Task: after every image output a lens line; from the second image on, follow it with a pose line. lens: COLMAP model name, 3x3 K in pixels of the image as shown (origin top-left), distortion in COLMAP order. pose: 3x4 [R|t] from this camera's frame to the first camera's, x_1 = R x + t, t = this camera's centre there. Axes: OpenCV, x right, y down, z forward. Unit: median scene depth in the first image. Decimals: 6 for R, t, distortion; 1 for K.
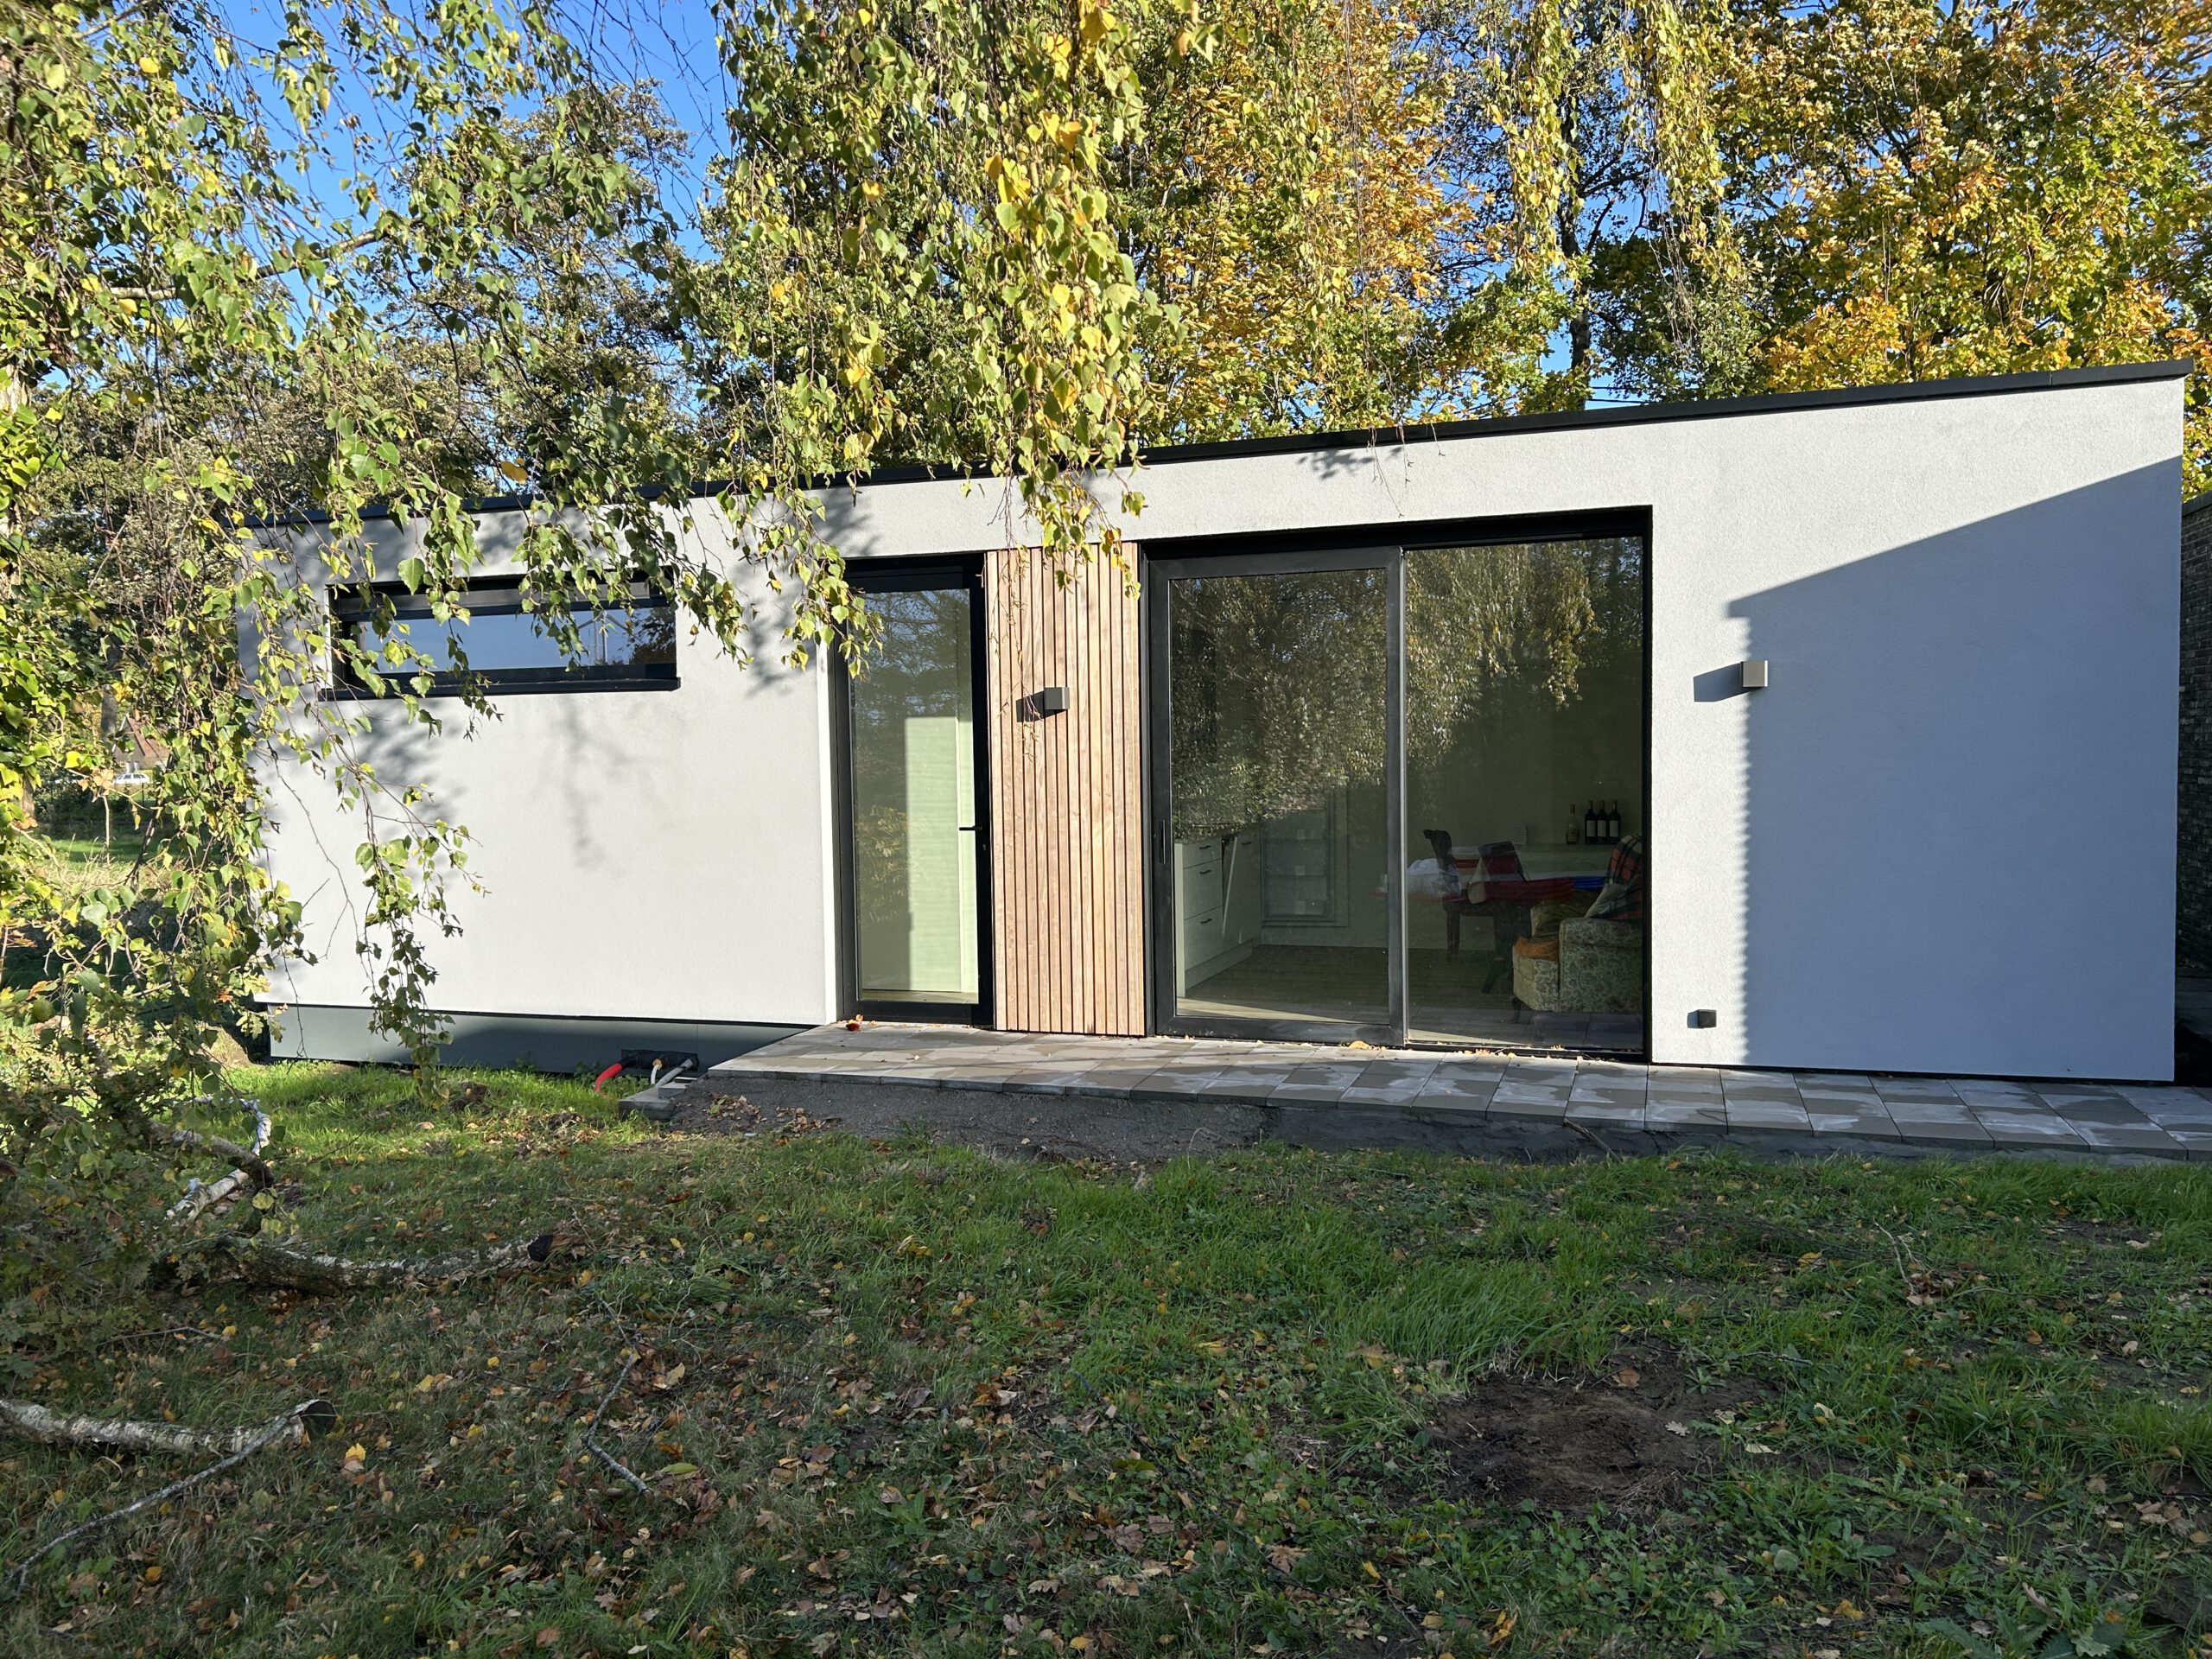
lens RADIAL K [[1657.6, 0, 1112.4], [0, 1657.6, 829.6], [0, 0, 1]] dist [0.053620, -0.061502]
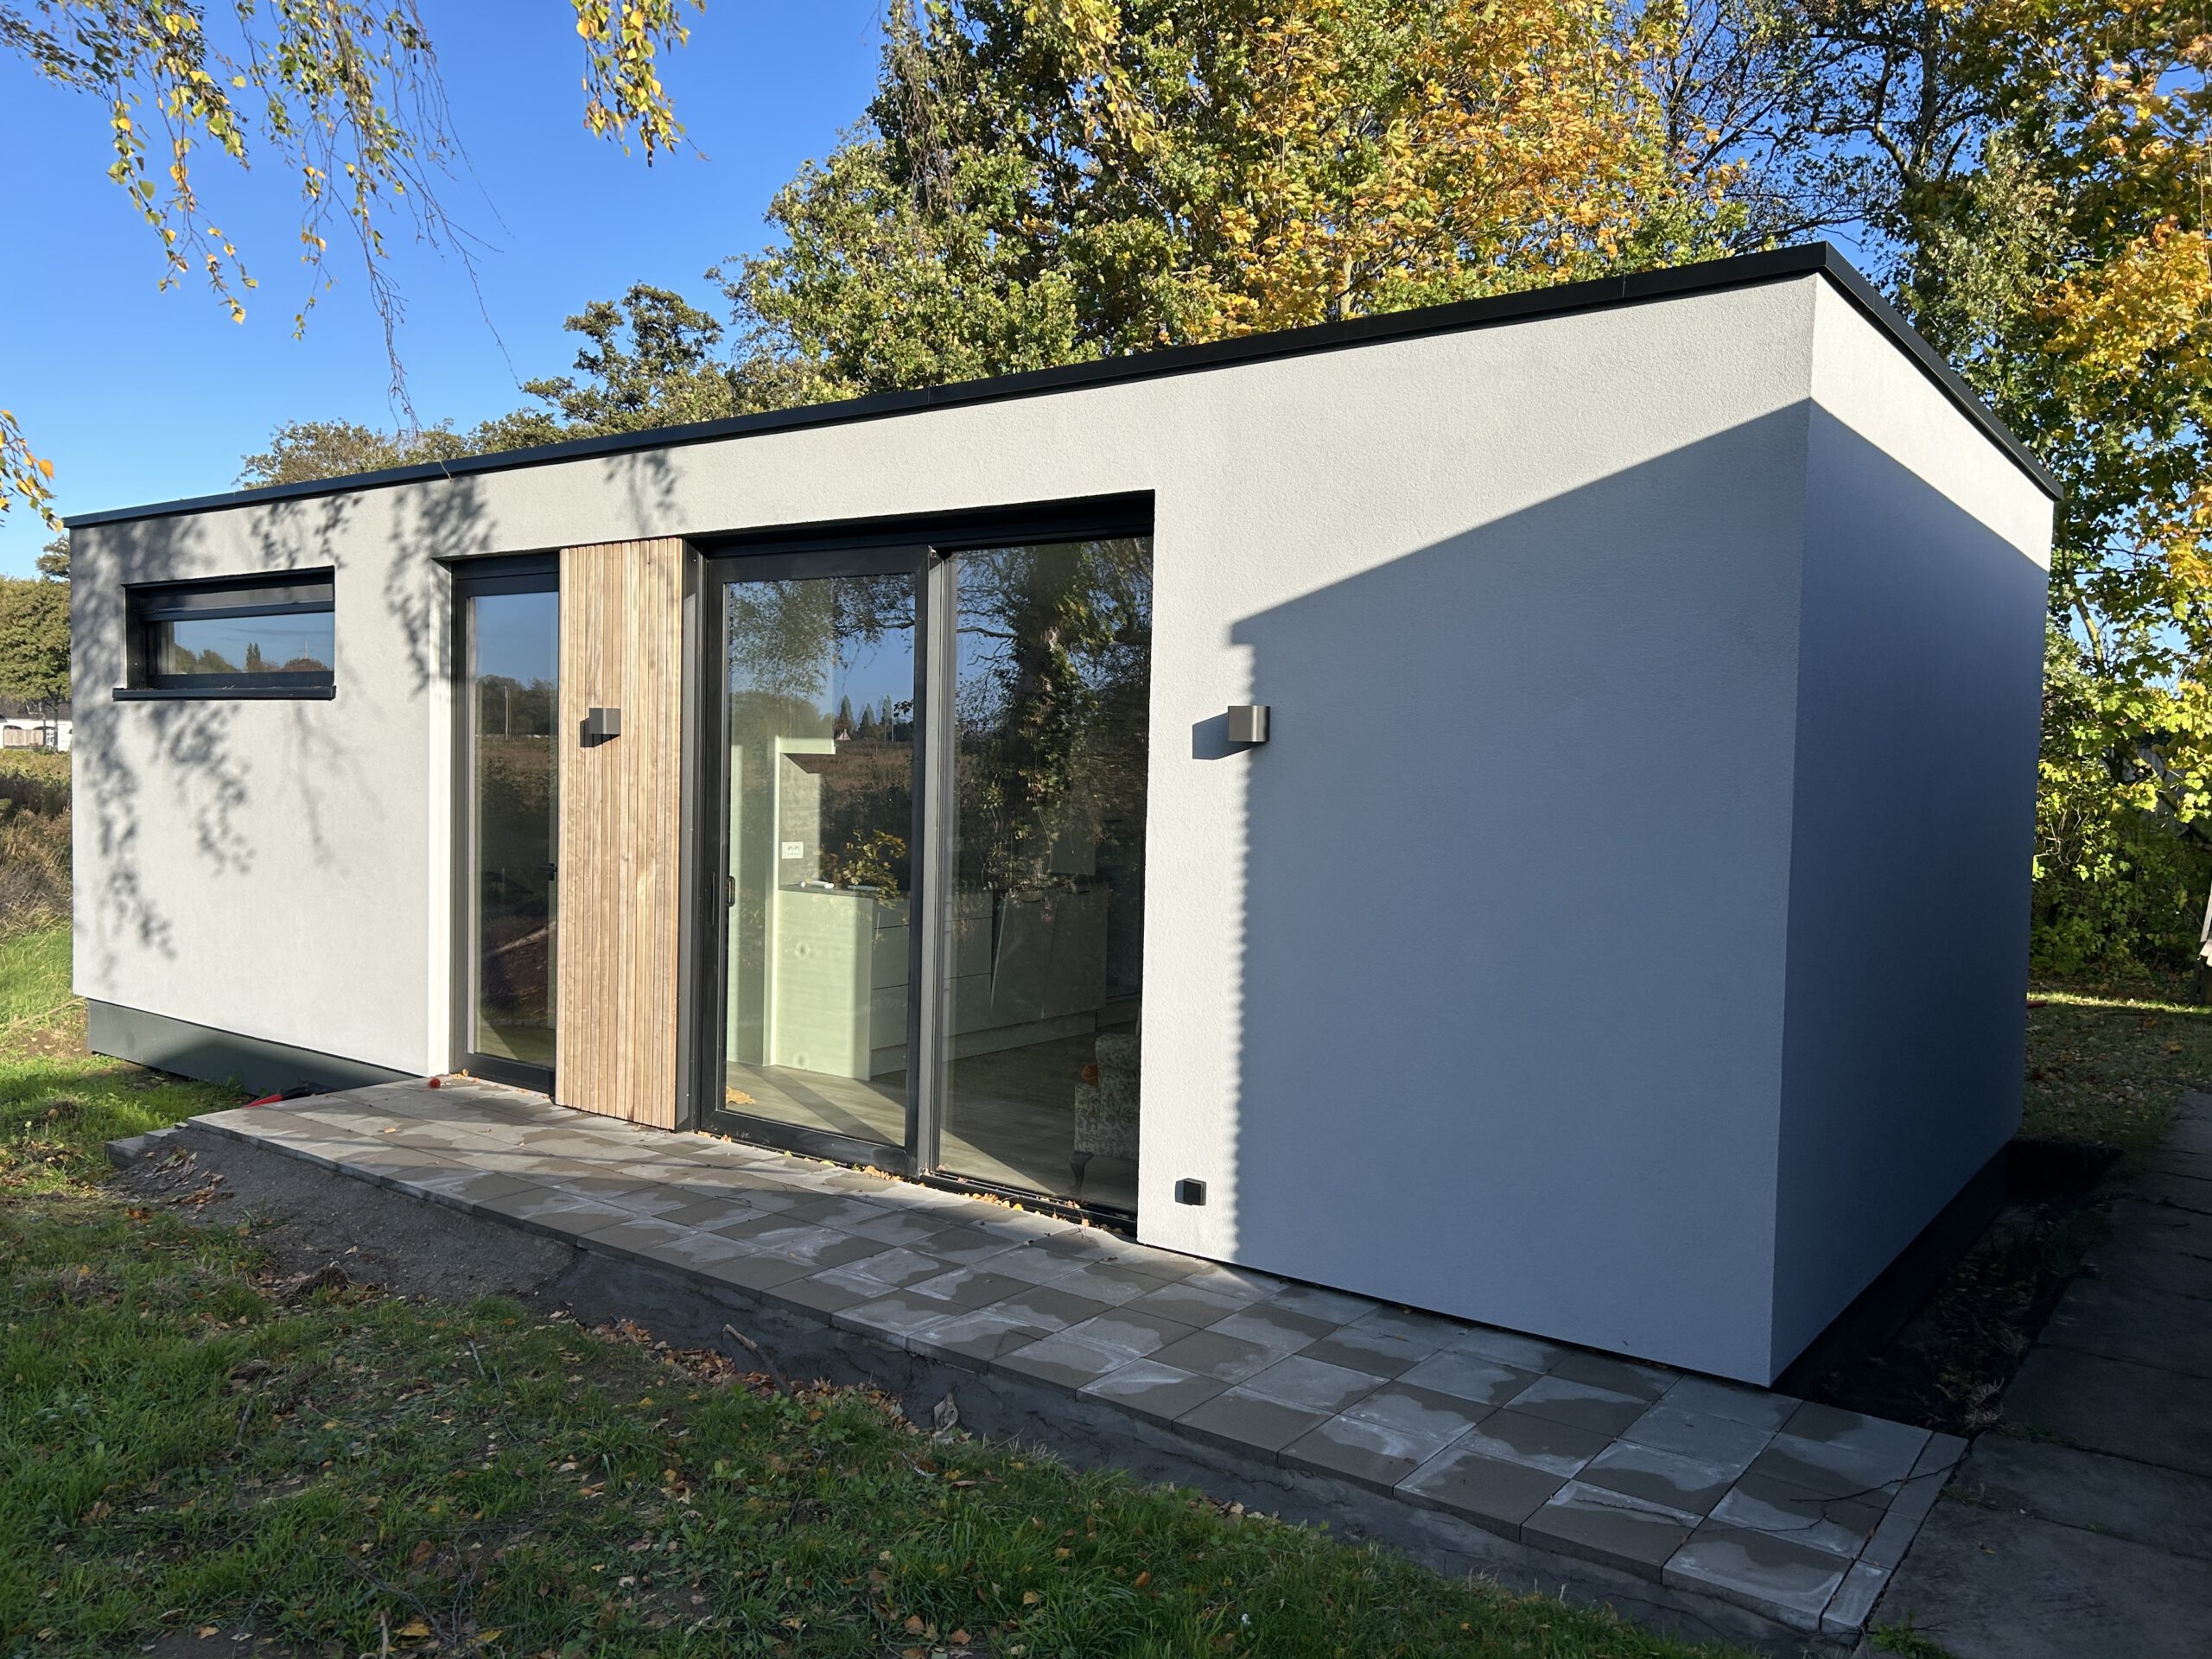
lens RADIAL K [[1662.1, 0, 1106.8], [0, 1662.1, 836.3], [0, 0, 1]] dist [0.137541, -0.061326]
pose [[0.954392, 0.057475, -0.292971, 0.528843], [-0.061415, 0.998103, -0.004262, -0.036785], [0.292170, 0.022060, 0.956112, 0.287206]]
